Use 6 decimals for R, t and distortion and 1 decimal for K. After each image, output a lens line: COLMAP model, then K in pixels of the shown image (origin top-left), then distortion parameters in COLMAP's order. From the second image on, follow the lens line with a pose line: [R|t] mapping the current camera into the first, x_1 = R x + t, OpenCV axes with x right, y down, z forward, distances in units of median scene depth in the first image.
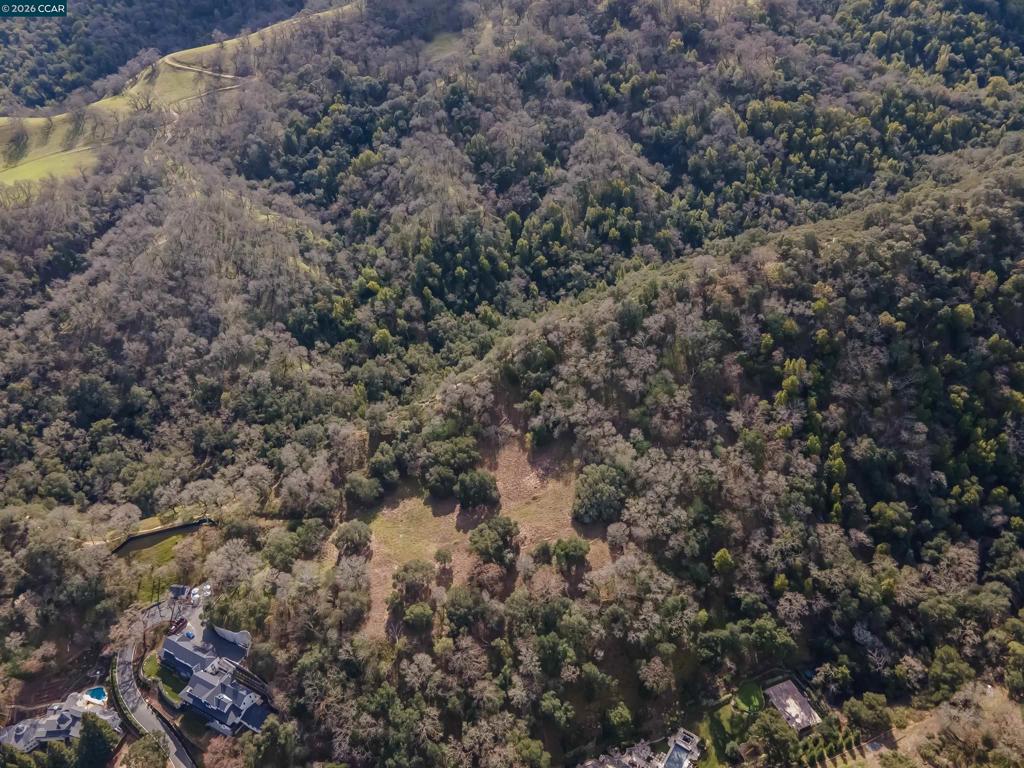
lens RADIAL K [[752.3, 0, 504.6], [0, 752.3, 382.3], [0, 0, 1]] dist [0.026330, 0.029352]
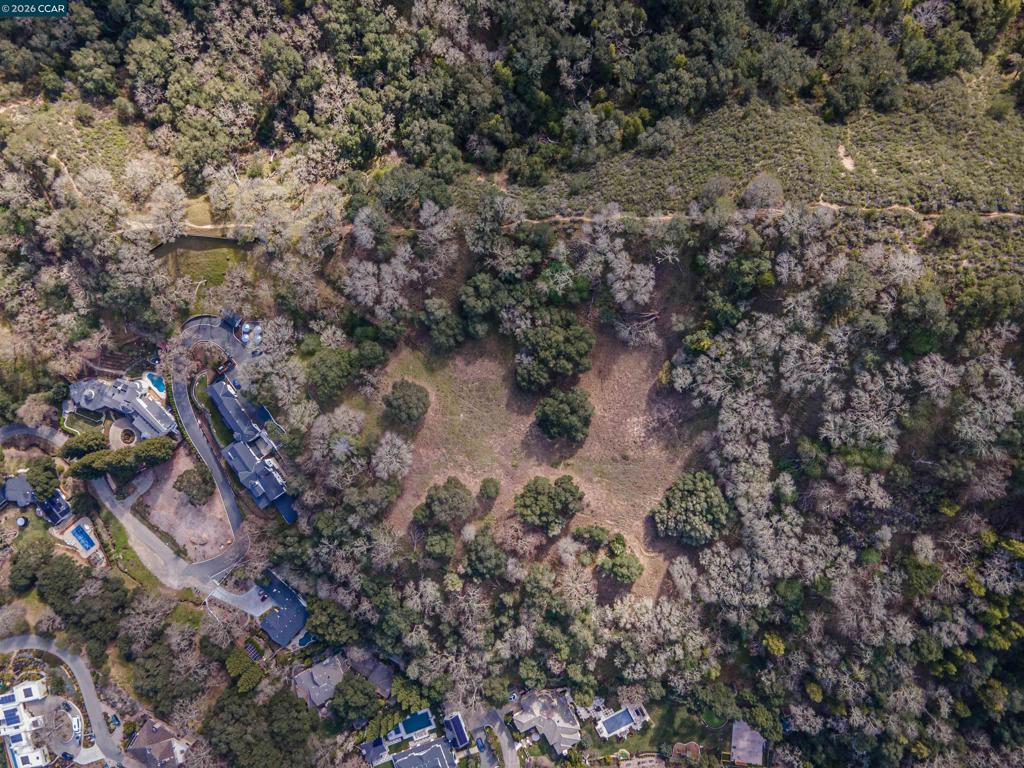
lens RADIAL K [[752.3, 0, 504.6], [0, 752.3, 382.3], [0, 0, 1]] dist [0.026330, 0.029352]
pose [[0.909867, 0.414829, 0.007654, -0.113919], [-0.229863, 0.488643, 0.841660, -0.519241], [0.345405, -0.767558, 0.539954, 0.589772]]
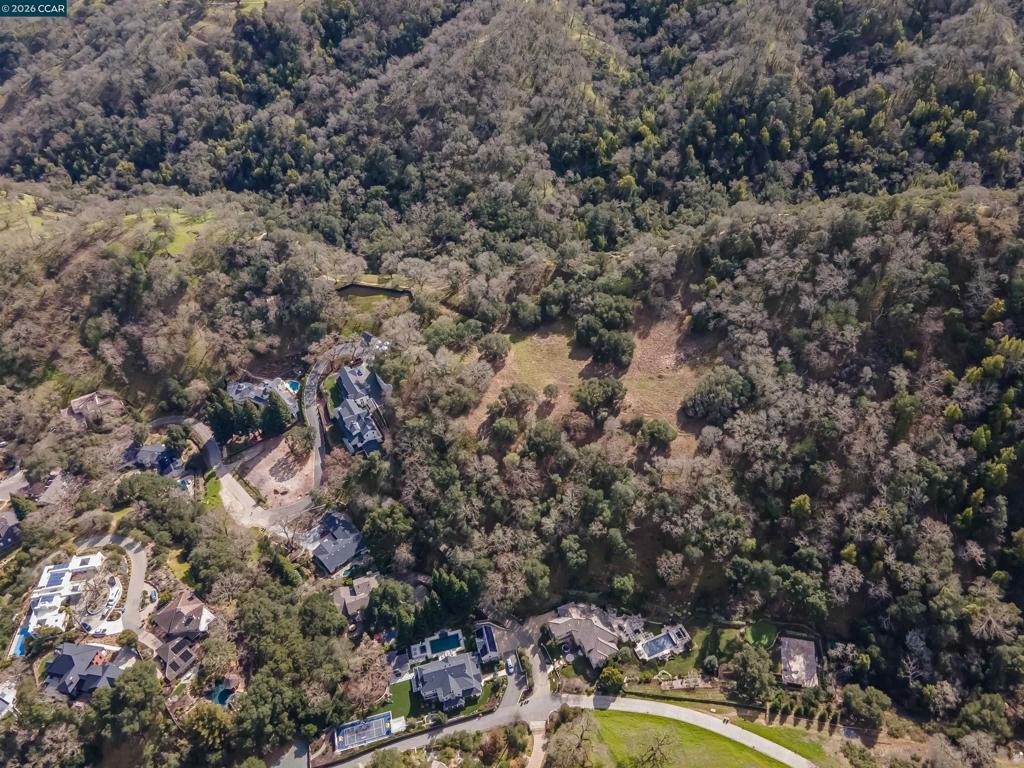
lens RADIAL K [[752.3, 0, 504.6], [0, 752.3, 382.3], [0, 0, 1]] dist [0.026330, 0.029352]
pose [[0.848527, 0.377081, -0.371230, 0.240614], [-0.297873, 0.920227, 0.253877, -0.032705], [0.437349, -0.104842, 0.893160, 0.005931]]
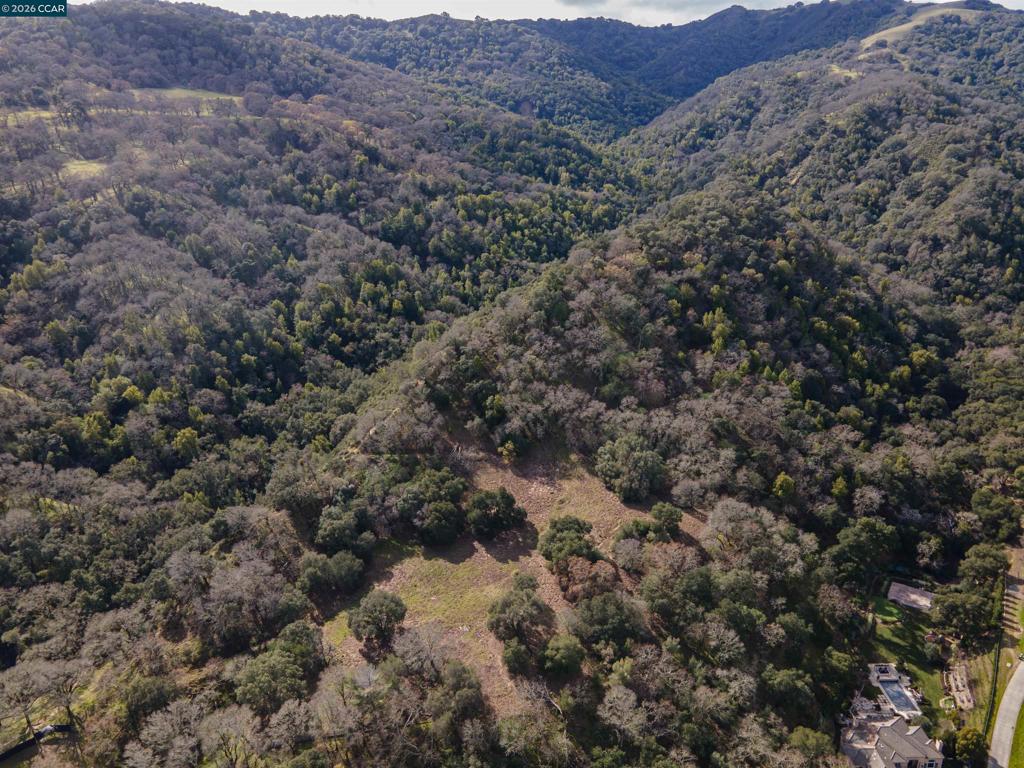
lens RADIAL K [[752.3, 0, 504.6], [0, 752.3, 382.3], [0, 0, 1]] dist [0.026330, 0.029352]
pose [[0.813359, -0.150308, 0.562009, -0.434667], [0.308975, 0.930147, -0.198394, 0.175603], [-0.492931, 0.335012, 0.802985, 0.351017]]
